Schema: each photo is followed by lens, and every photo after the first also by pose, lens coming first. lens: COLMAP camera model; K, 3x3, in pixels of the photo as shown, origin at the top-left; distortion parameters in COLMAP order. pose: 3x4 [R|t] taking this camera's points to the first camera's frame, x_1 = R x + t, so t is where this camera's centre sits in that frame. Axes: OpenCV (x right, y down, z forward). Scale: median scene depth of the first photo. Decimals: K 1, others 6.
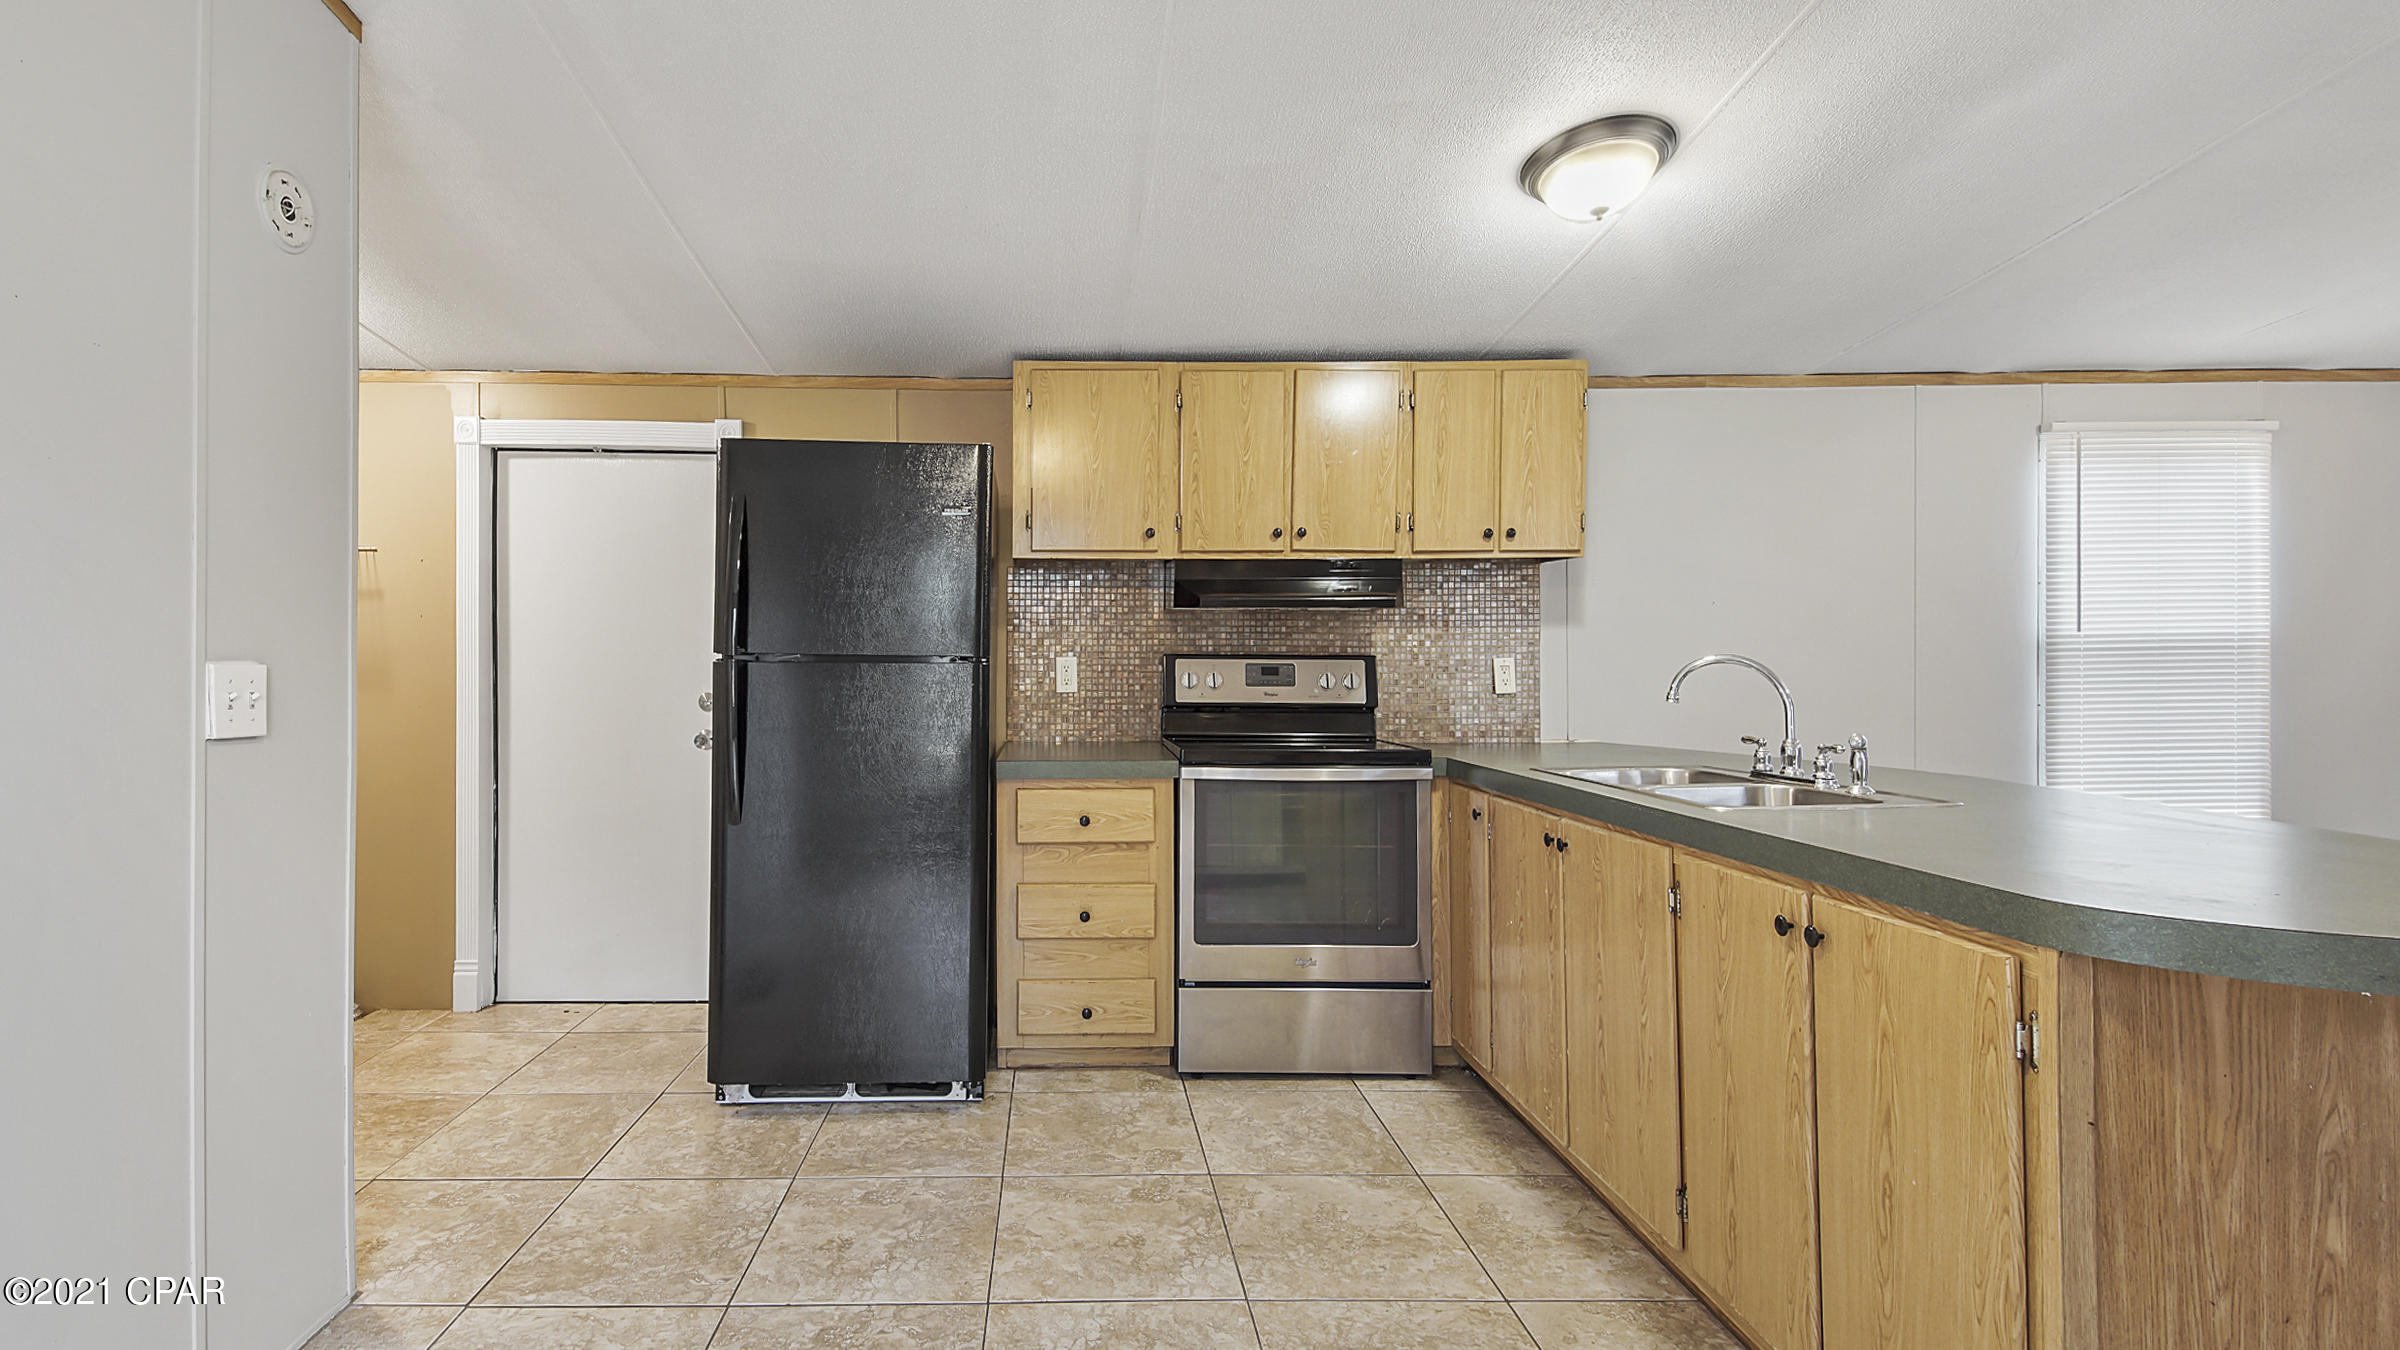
lens RADIAL K [[1134.1, 0, 1090.2], [0, 1134.1, 658.8], [0, 0, 1]] dist [0.032135, -0.017339]
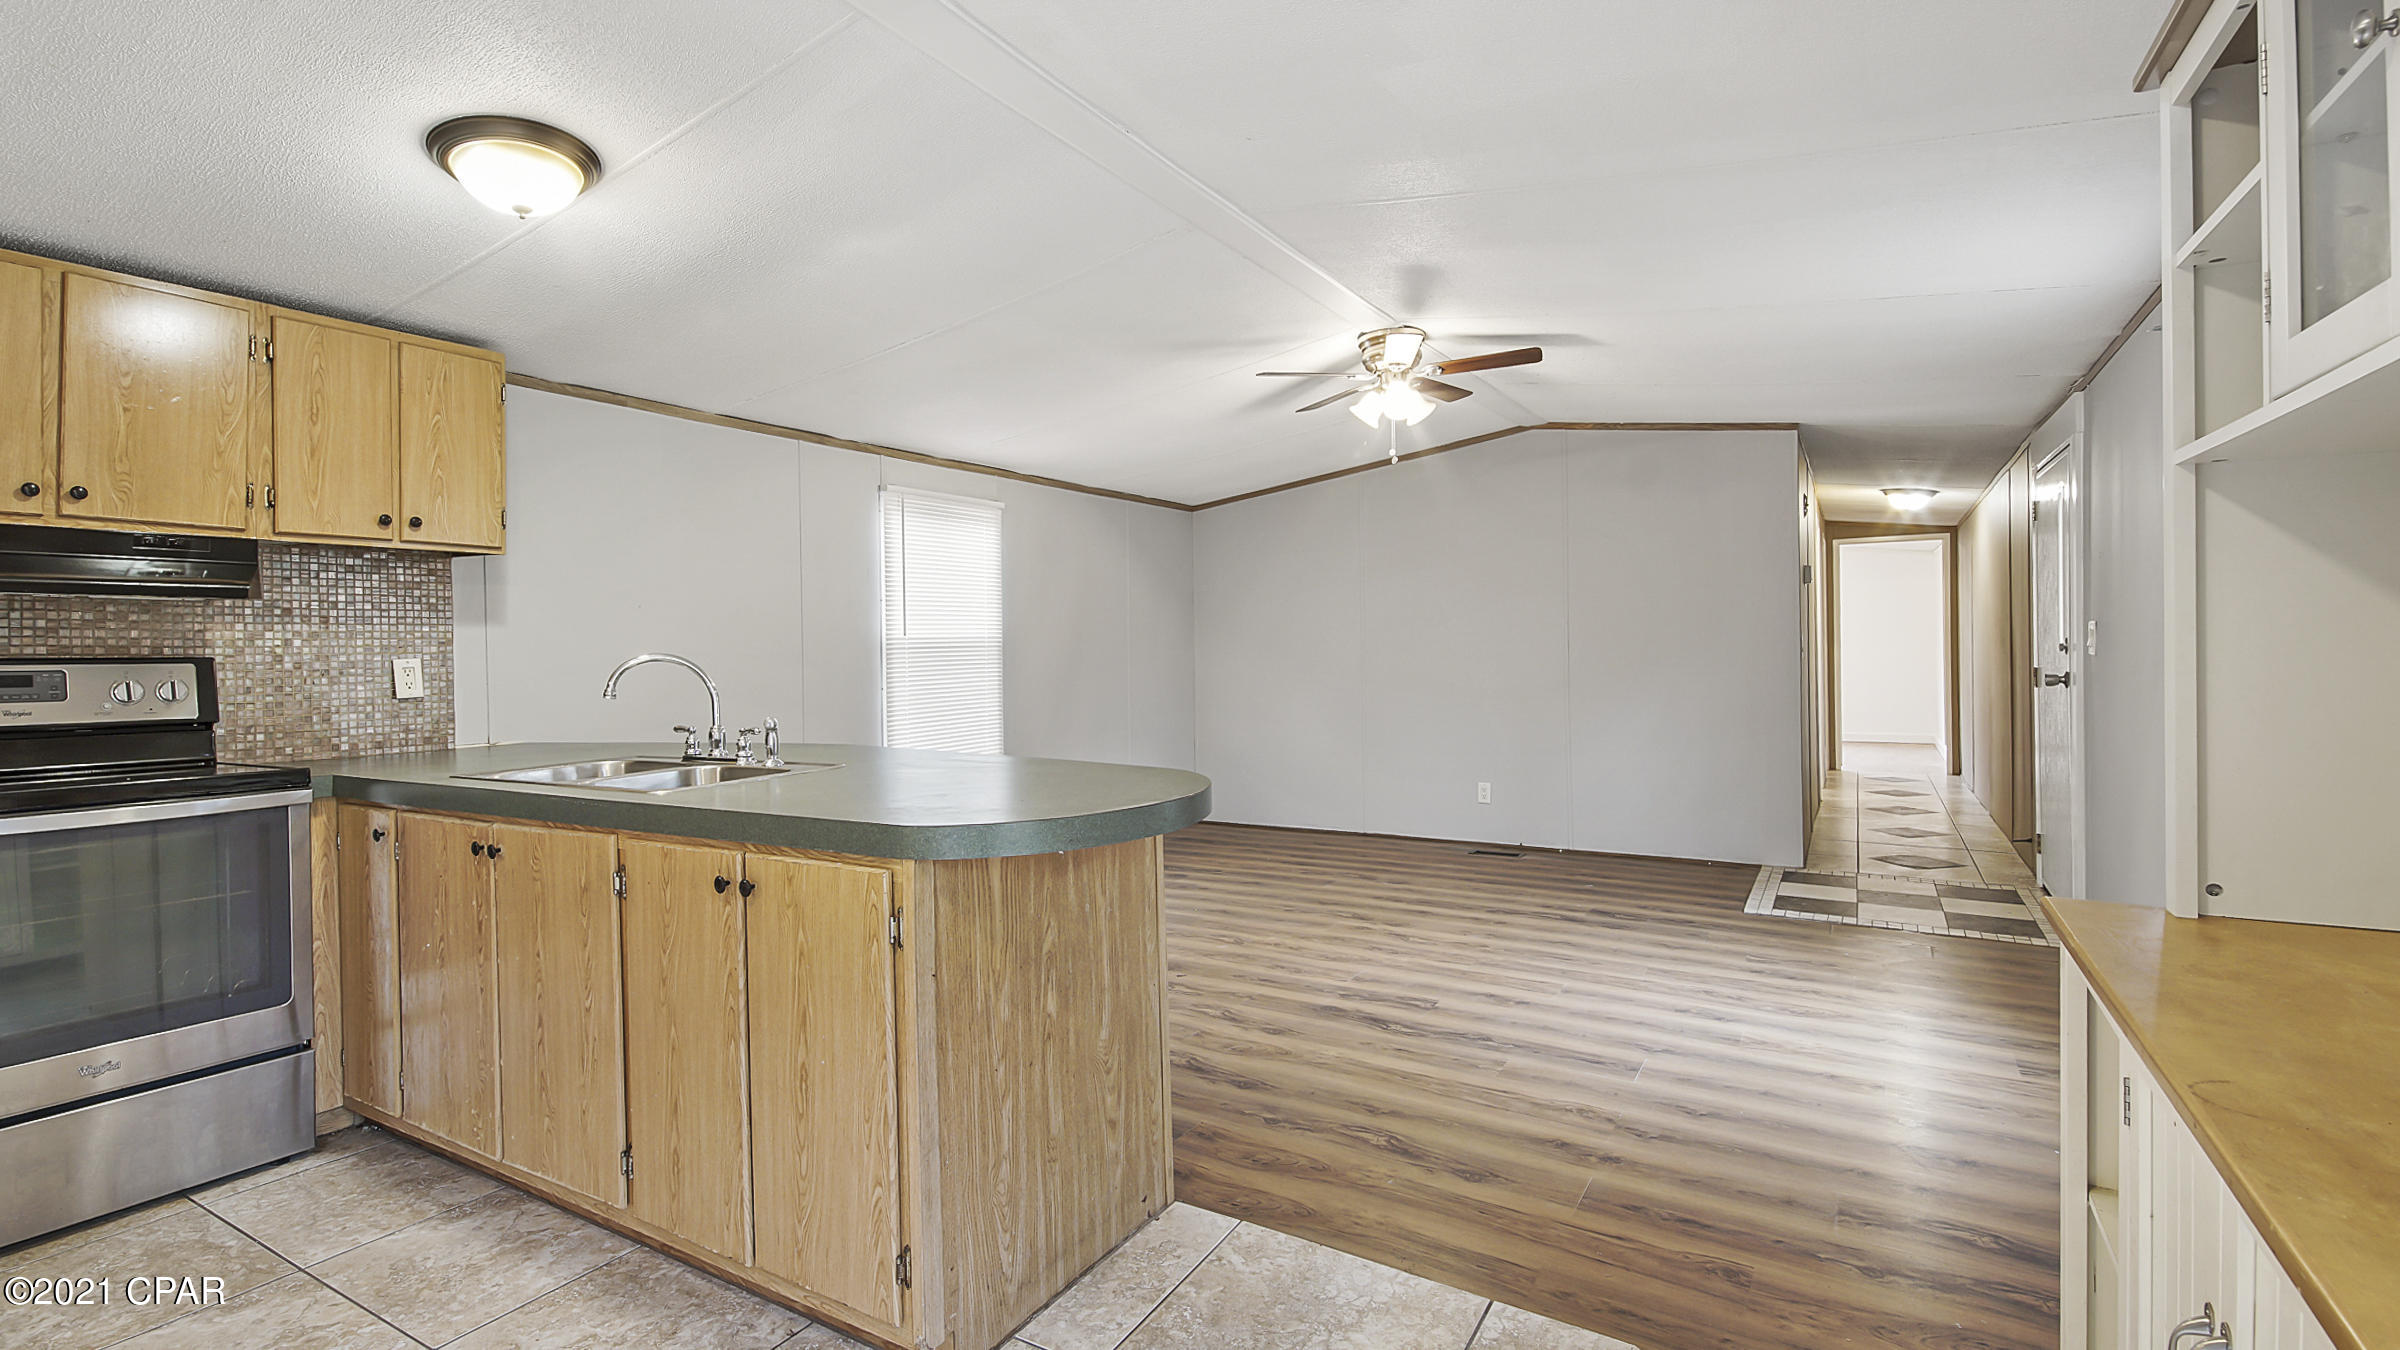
lens RADIAL K [[1028.3, 0, 1241.5], [0, 1028.3, 658.6], [0, 0, 1]] dist [0.035825, -0.015182]
pose [[0.510890, -0.011541, 0.859568, -0.016916], [0.010555, 0.999919, 0.007152, 0.000038], [-0.859581, 0.005419, 0.510971, -0.000087]]
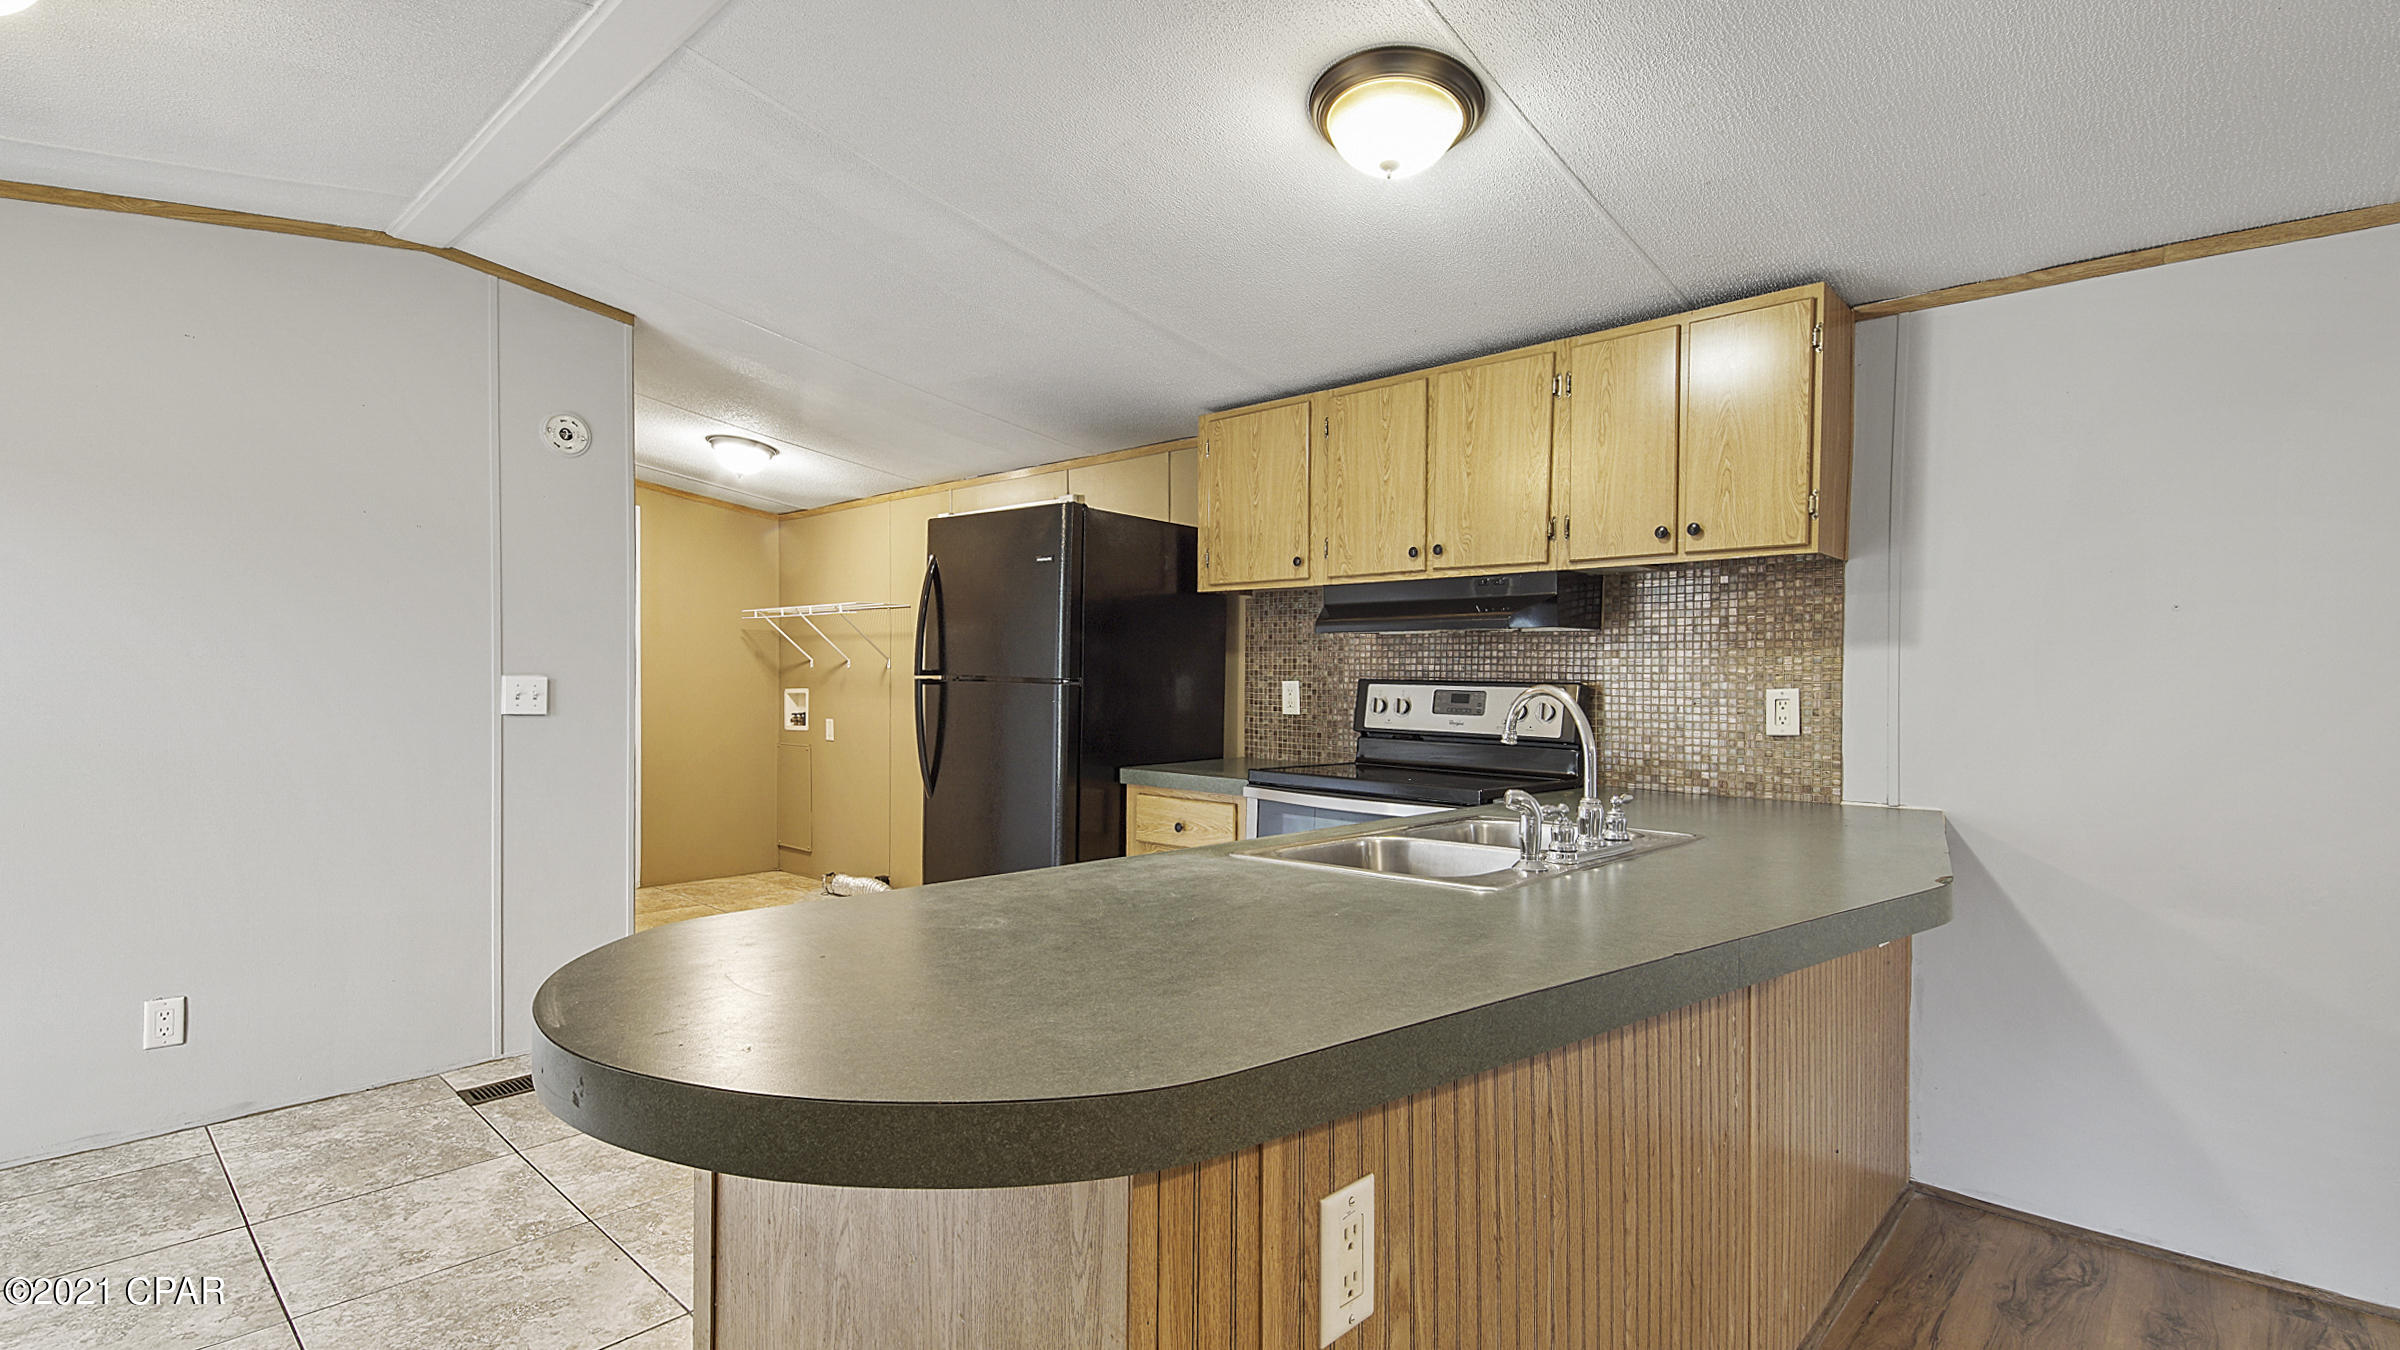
lens RADIAL K [[1065.4, 0, 1201.7], [0, 1065.4, 691.6], [0, 0, 1]] dist [0.008010, -0.000429]
pose [[0.720982, 0.018711, -0.692701, 0.701819], [-0.011925, 0.999822, 0.014595, -0.005797], [0.692851, -0.002263, 0.721077, 0.256187]]
